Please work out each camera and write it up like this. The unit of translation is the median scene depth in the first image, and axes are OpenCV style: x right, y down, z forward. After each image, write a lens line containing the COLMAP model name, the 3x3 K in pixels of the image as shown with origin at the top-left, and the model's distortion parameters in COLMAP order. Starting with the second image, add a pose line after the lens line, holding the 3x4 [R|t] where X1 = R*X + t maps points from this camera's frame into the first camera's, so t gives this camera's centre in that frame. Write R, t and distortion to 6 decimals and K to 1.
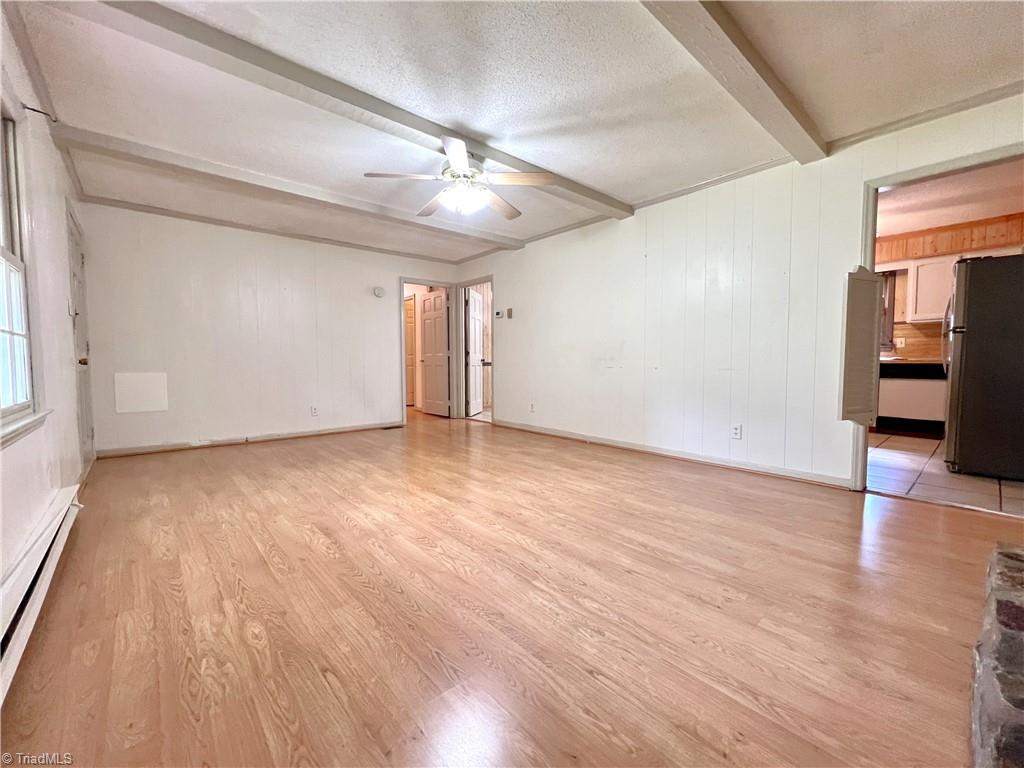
lens RADIAL K [[426.6, 0, 509.5], [0, 426.6, 383.6], [0, 0, 1]] dist [-0.002450, -0.000112]
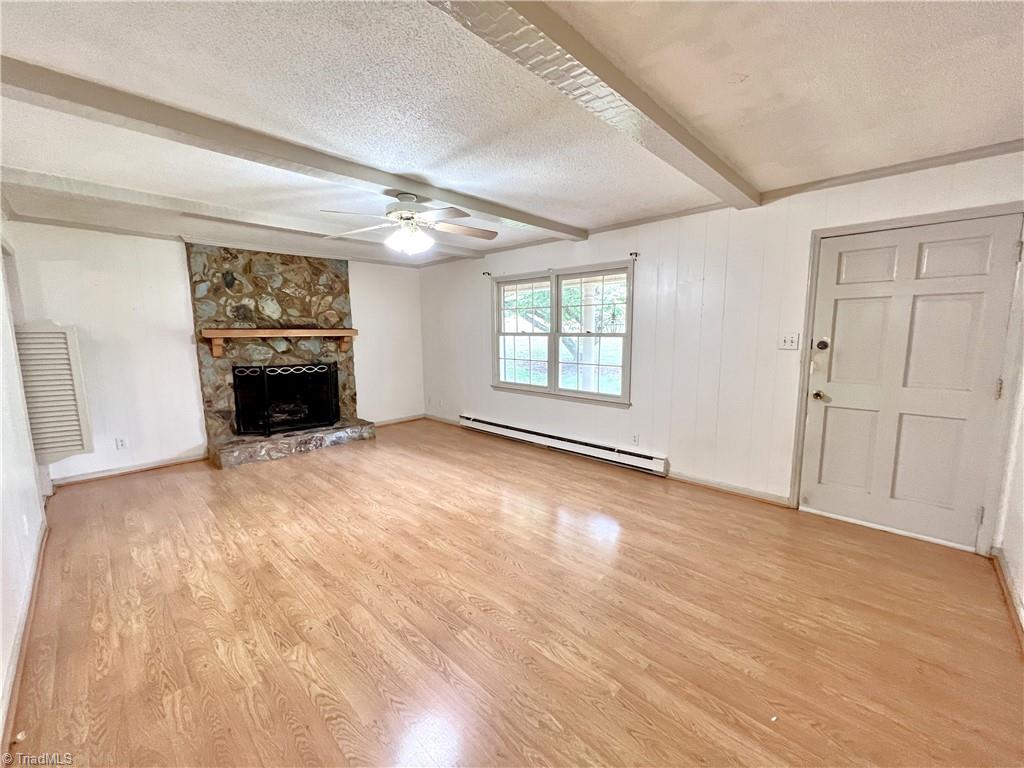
lens RADIAL K [[407.8, 0, 512.0], [0, 407.8, 384.0], [0, 0, 1]] dist [-0.001329, -0.000066]
pose [[-0.995449, 0.024410, -0.092113, -0.310642], [0.006849, 0.982461, 0.186345, -0.343966], [0.095046, 0.184866, -0.978157, 2.485157]]
